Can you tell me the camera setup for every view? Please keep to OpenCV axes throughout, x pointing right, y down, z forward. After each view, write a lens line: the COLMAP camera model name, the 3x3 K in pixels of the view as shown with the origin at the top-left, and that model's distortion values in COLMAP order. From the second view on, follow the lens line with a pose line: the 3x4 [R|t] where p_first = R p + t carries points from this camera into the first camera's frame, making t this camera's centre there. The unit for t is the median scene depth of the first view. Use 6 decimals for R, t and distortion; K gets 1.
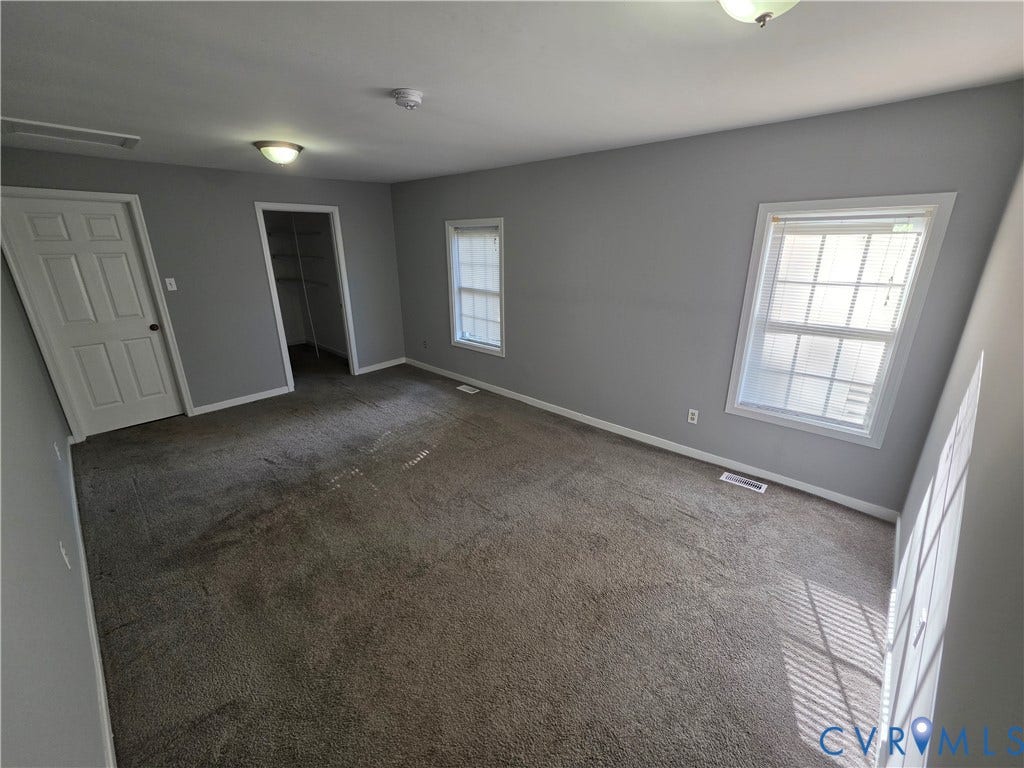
lens RADIAL K [[412.8, 0, 512.6], [0, 412.8, 379.2], [0, 0, 1]] dist [-0.001298, 0.000049]
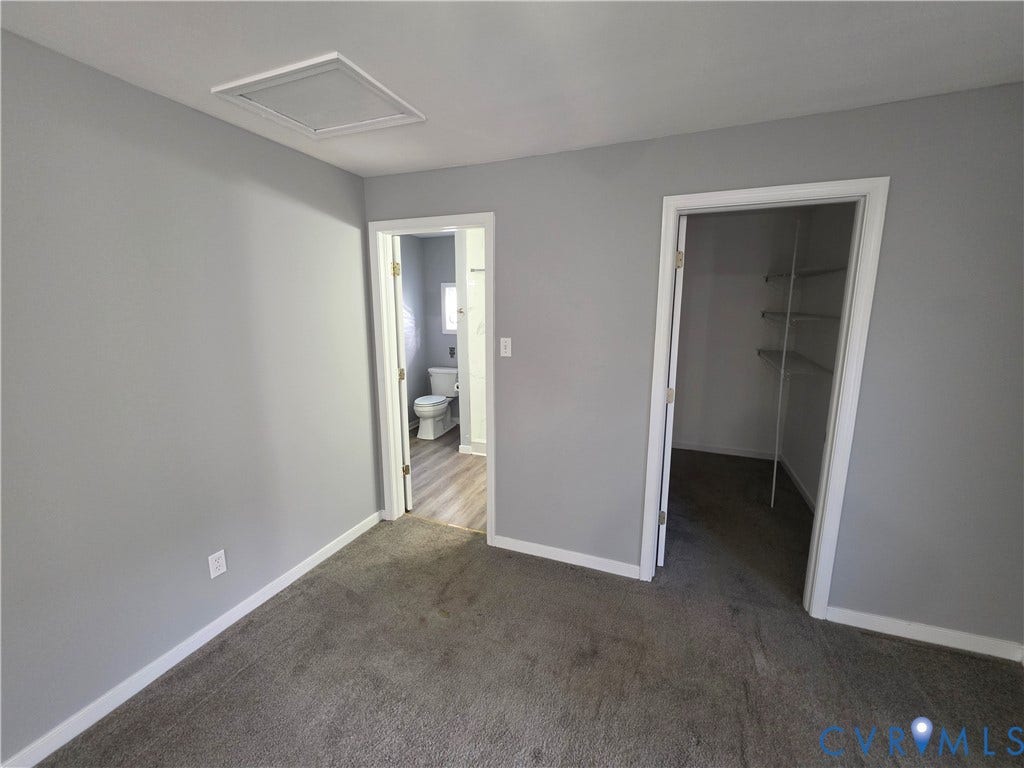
lens RADIAL K [[412.8, 0, 512.6], [0, 412.8, 379.2], [0, 0, 1]] dist [-0.001298, 0.000049]
pose [[0.366519, 0.167888, -0.915138, -0.189746], [-0.298222, 0.952889, 0.055373, -0.177342], [0.881321, 0.252619, 0.399320, 0.616049]]
